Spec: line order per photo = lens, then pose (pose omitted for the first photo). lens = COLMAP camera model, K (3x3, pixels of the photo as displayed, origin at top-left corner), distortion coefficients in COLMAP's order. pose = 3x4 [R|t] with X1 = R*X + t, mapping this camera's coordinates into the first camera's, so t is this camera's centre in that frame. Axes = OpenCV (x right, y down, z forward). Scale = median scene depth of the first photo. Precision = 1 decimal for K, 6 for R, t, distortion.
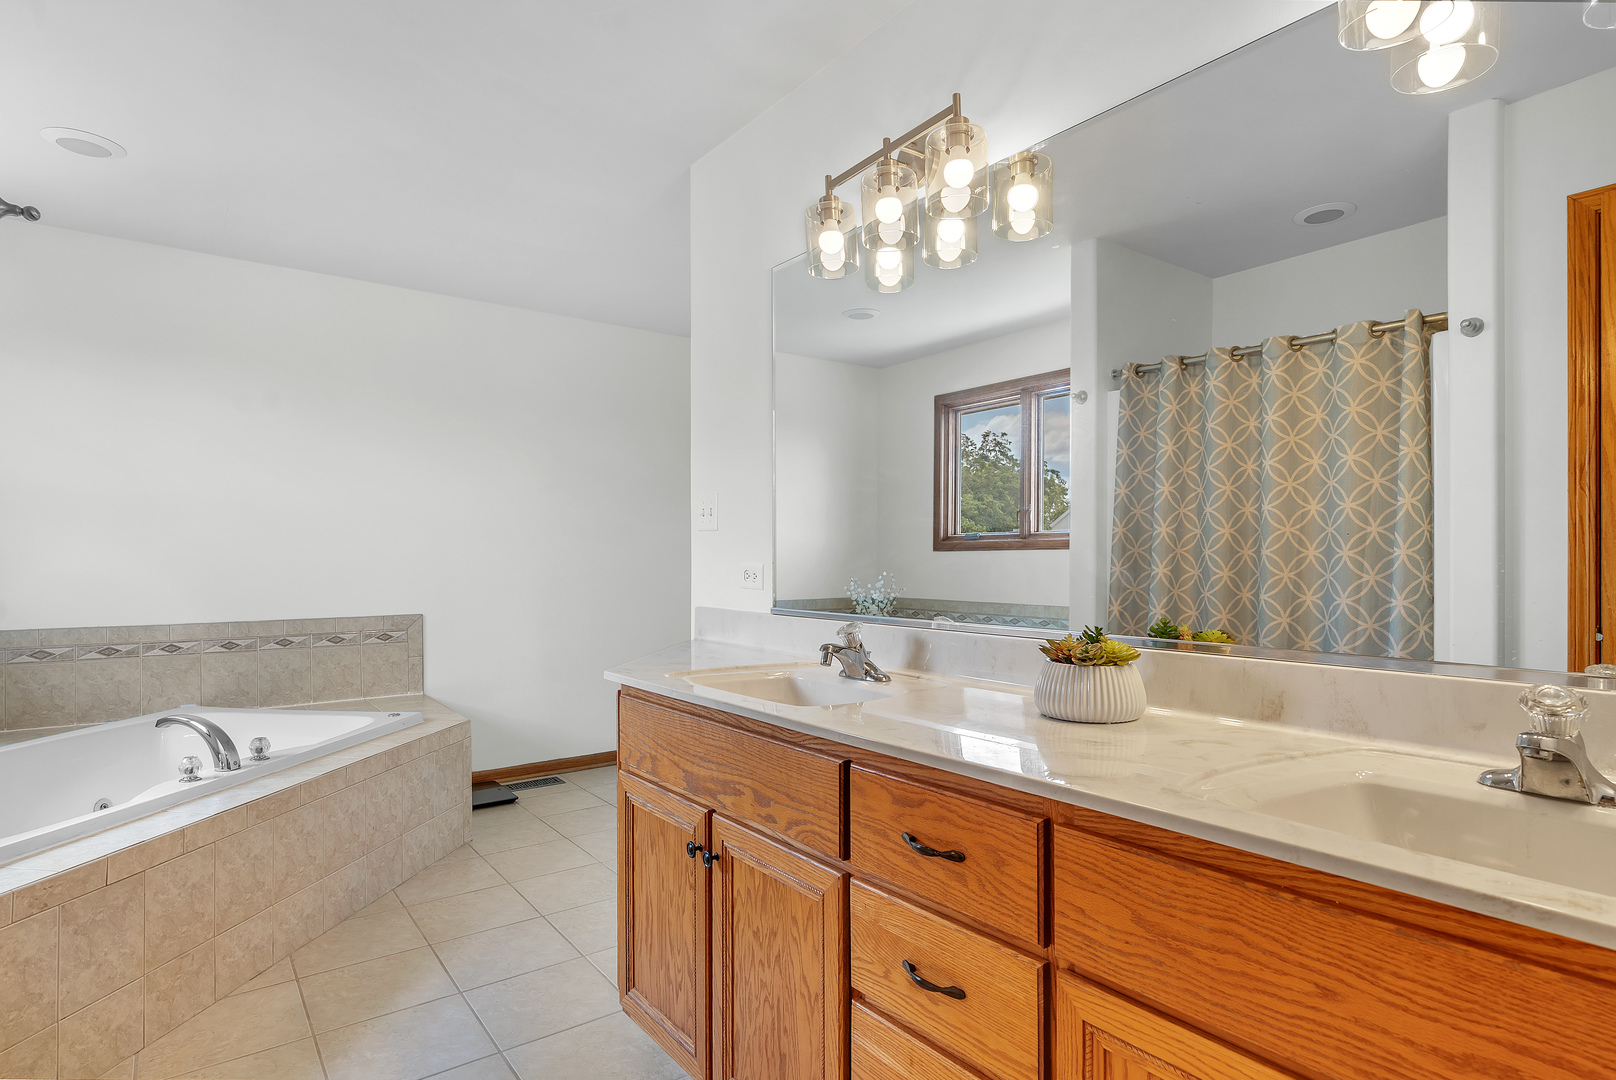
lens RADIAL K [[855.5, 0, 808.8], [0, 855.5, 550.9], [0, 0, 1]] dist [0.002165, 0.000179]
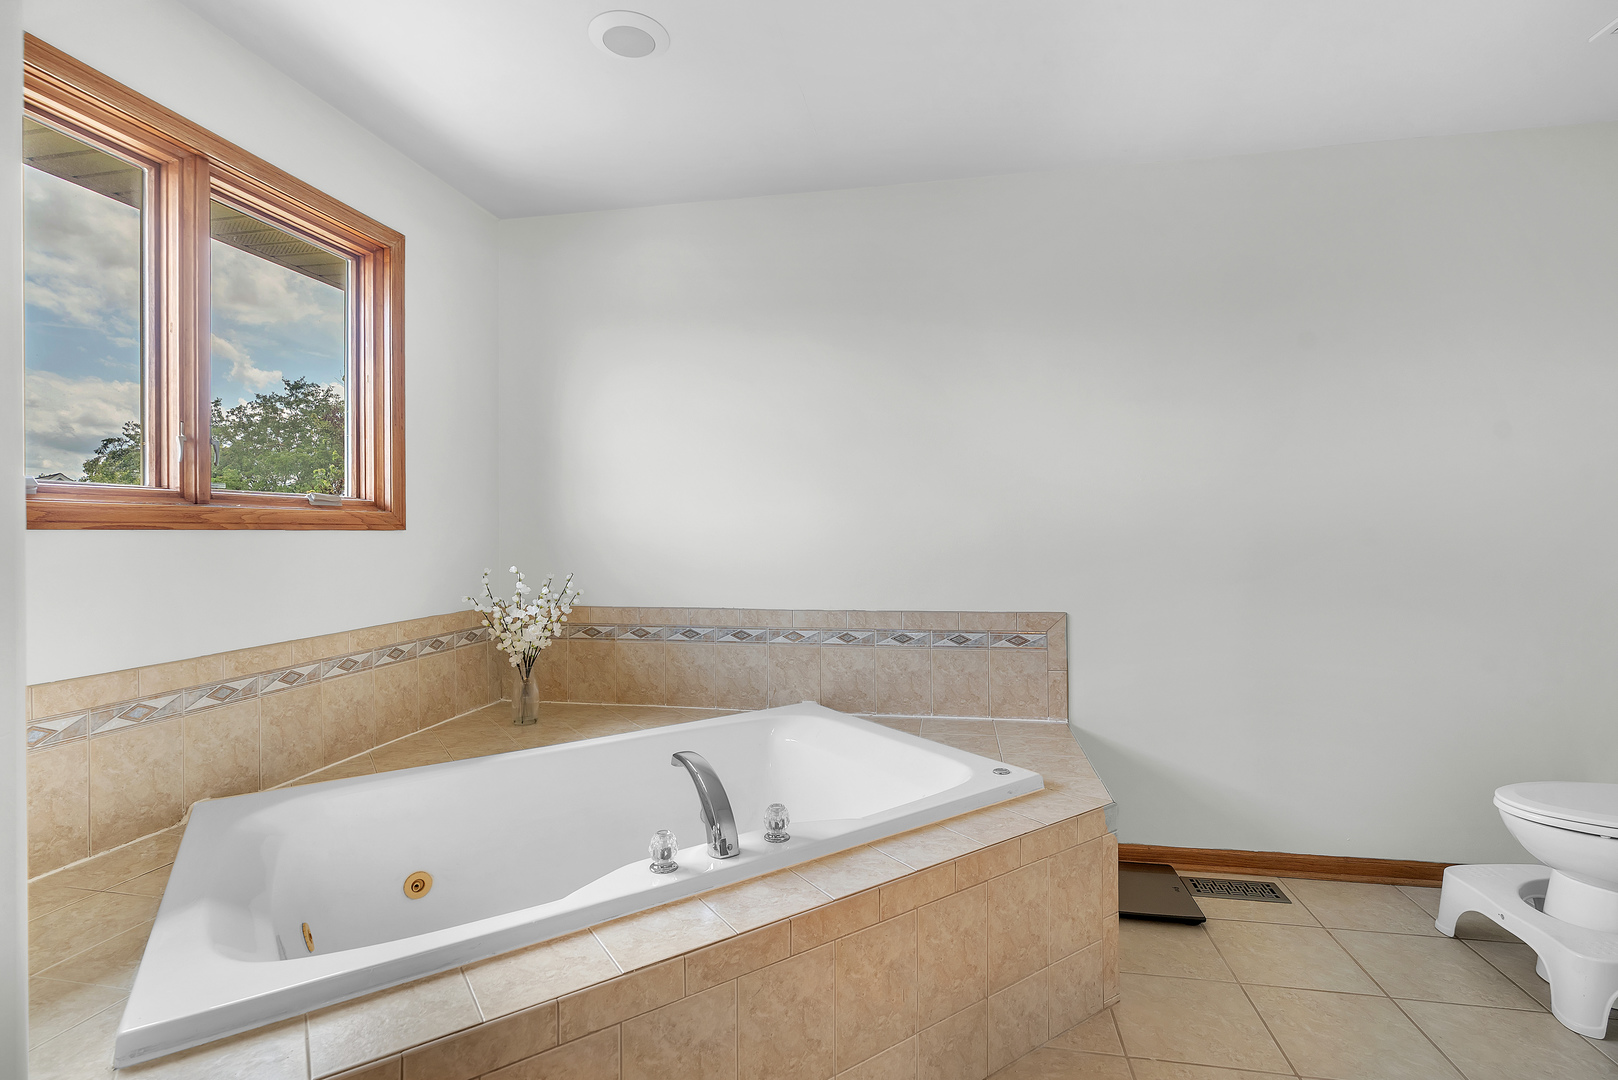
lens RADIAL K [[770.2, 0, 808.2], [0, 770.2, 539.4], [0, 0, 1]] dist [-0.013762, -0.000344]
pose [[0.673139, 0.002728, -0.739511, -0.141576], [0.009784, 0.999873, 0.012595, 0.002917], [0.739451, -0.015714, 0.673027, 0.477266]]
